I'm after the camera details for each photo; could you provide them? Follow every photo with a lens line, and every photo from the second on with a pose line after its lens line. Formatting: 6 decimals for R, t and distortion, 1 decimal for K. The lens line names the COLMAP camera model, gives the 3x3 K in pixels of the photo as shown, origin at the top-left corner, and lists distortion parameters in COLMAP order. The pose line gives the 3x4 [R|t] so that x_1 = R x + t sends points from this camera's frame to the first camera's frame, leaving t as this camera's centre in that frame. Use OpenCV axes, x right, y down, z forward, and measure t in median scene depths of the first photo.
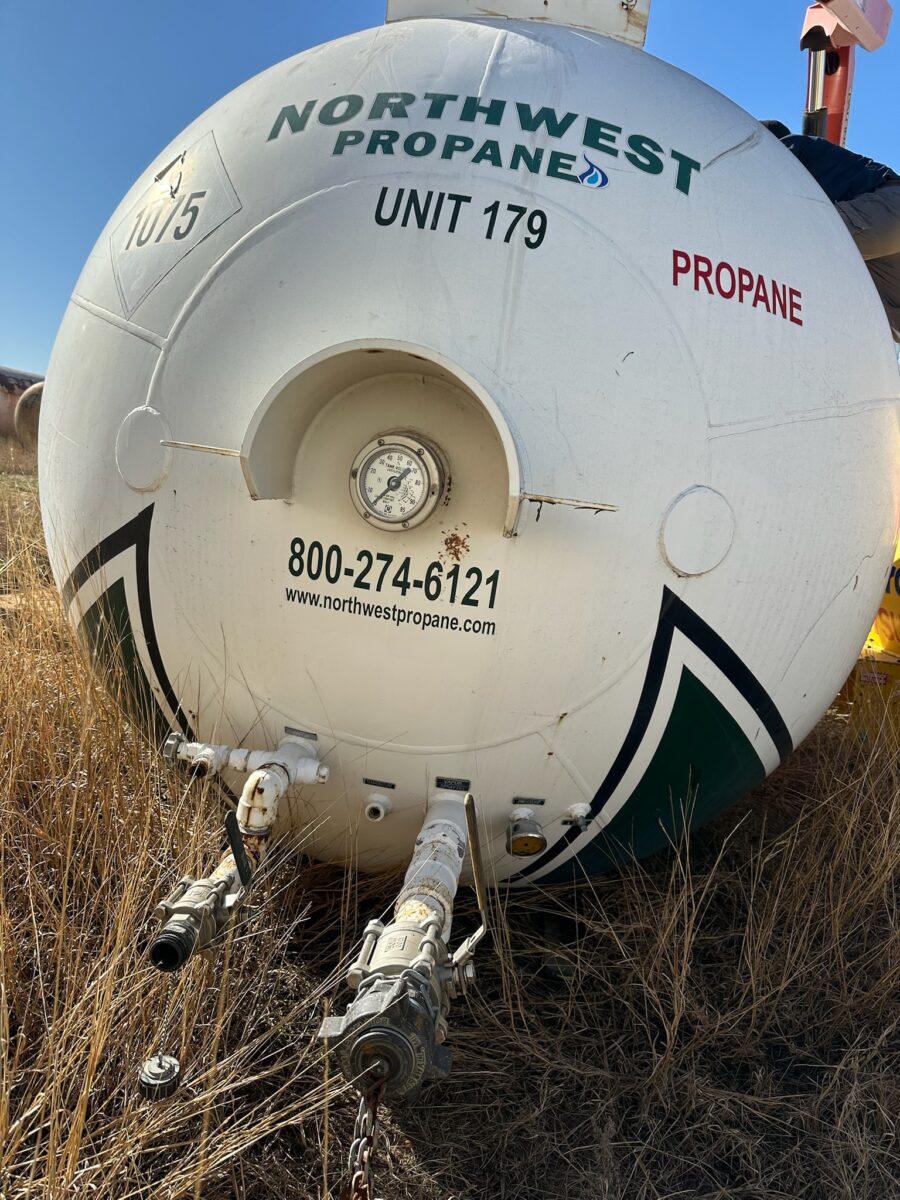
lens RADIAL K [[871.4, 0, 450.0], [0, 871.4, 600.0], [0, 0, 1]] dist [0.157169, -0.365685]
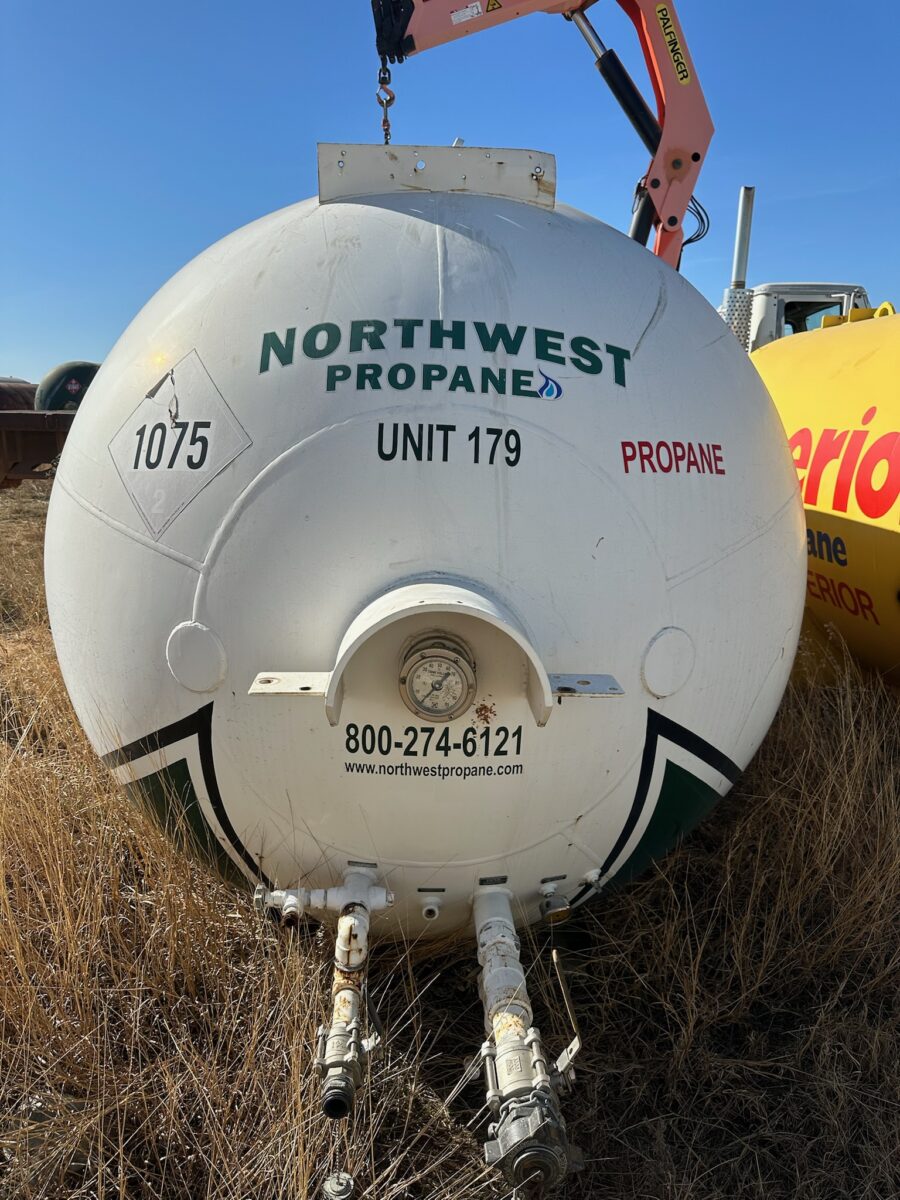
lens RADIAL K [[871.4, 0, 450.0], [0, 871.4, 600.0], [0, 0, 1]] dist [0.157169, -0.365685]
pose [[0.982165, -0.151765, 0.110989, -0.147091], [0.142647, 0.986032, 0.085977, -0.317116], [-0.122487, -0.068611, 0.990096, -0.186077]]
